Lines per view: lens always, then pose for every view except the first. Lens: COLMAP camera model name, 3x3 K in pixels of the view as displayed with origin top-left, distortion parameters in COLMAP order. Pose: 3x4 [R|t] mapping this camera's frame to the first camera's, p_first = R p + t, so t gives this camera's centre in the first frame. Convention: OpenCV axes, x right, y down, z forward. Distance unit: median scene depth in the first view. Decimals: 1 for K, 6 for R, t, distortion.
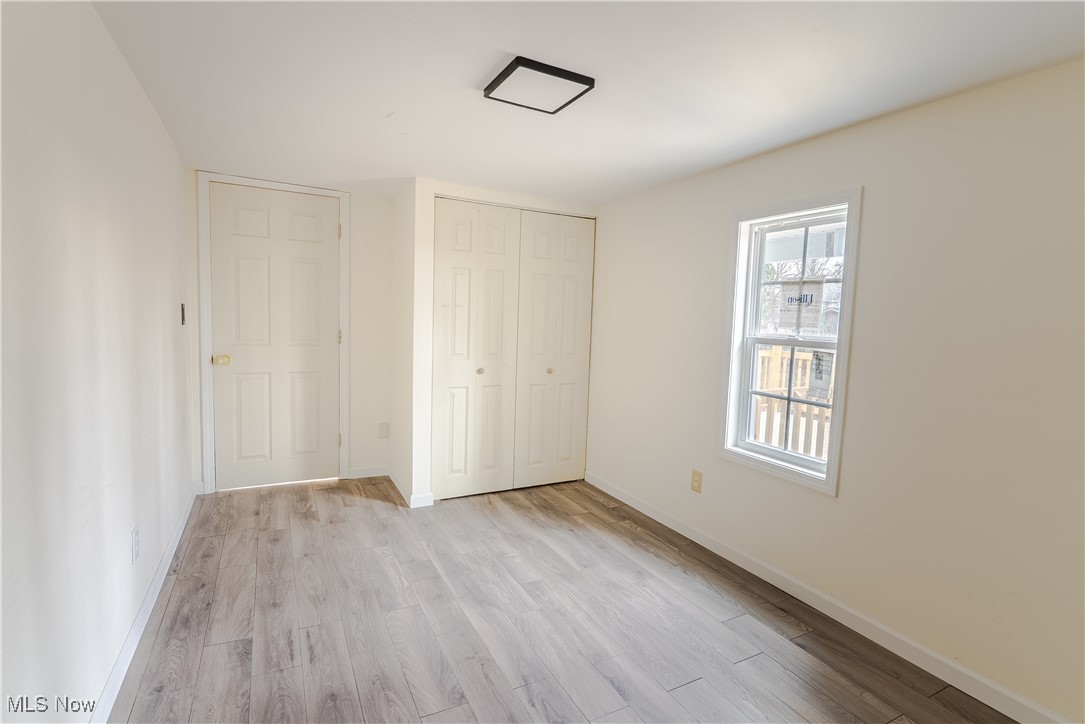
lens RADIAL K [[518.0, 0, 539.8], [0, 518.0, 351.0], [0, 0, 1]] dist [-0.000955, 0.000028]
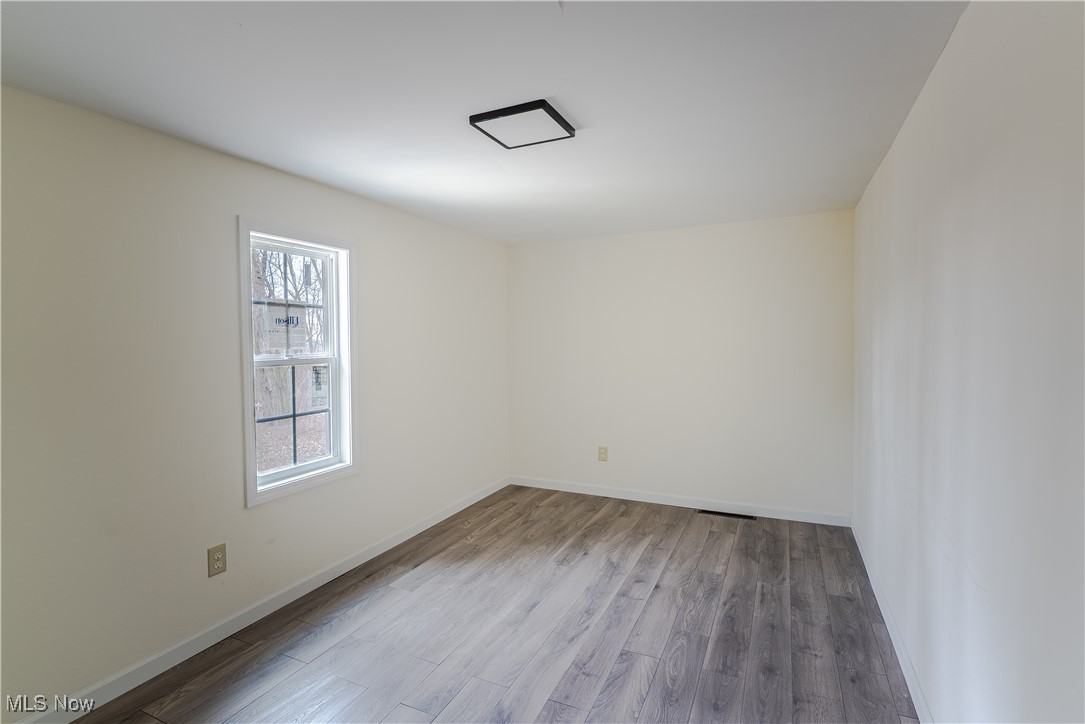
lens RADIAL K [[518.0, 0, 539.0], [0, 518.0, 369.9], [0, 0, 1]] dist [-0.000955, 0.000028]
pose [[-0.603917, -0.076996, 0.793320, -0.687688], [0.048345, 0.989952, 0.132882, -0.123180], [-0.795580, 0.118603, -0.594126, 1.305309]]
